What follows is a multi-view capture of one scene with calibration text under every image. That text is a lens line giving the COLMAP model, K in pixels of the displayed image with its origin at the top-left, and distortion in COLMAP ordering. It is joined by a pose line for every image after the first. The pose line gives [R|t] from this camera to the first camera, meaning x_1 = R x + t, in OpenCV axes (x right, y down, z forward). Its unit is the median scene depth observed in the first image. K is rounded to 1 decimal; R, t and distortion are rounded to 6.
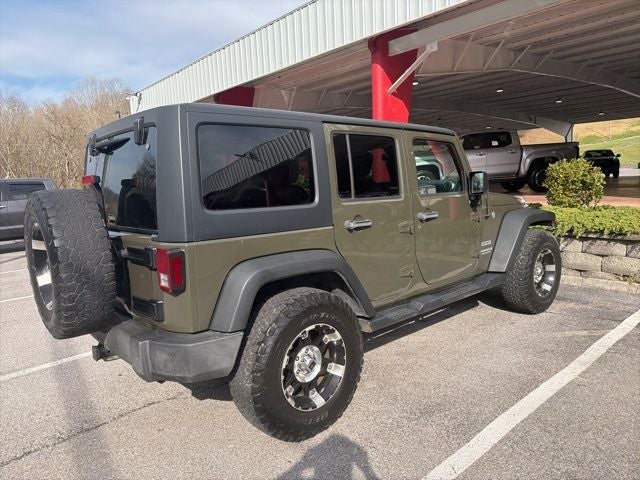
lens RADIAL K [[456.6, 0, 320.0], [0, 456.6, 240.0], [0, 0, 1]] dist [0.030128, -0.045598]
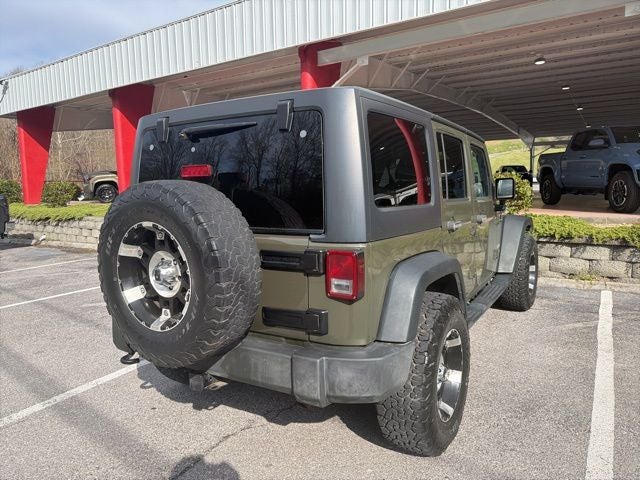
lens RADIAL K [[456.6, 0, 320.0], [0, 456.6, 240.0], [0, 0, 1]] dist [0.030128, -0.045598]
pose [[0.959501, -0.007742, 0.281599, -0.288047], [0.014086, 0.999690, -0.020511, 0.007943], [-0.281353, 0.023647, 0.959313, 0.083053]]
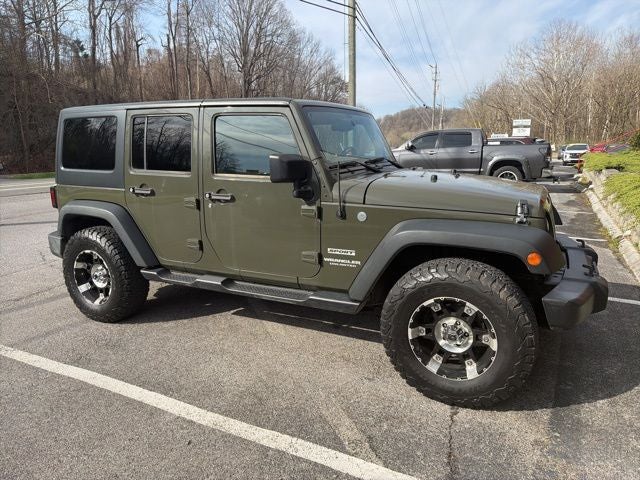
lens RADIAL K [[457.0, 0, 320.3], [0, 457.0, 232.0], [0, 0, 1]] dist [0.023079, -0.036891]
pose [[0.351249, 0.220743, -0.909888, 0.869181], [-0.124169, 0.974209, 0.188414, -0.135203], [0.928012, 0.046800, 0.369599, 0.606647]]
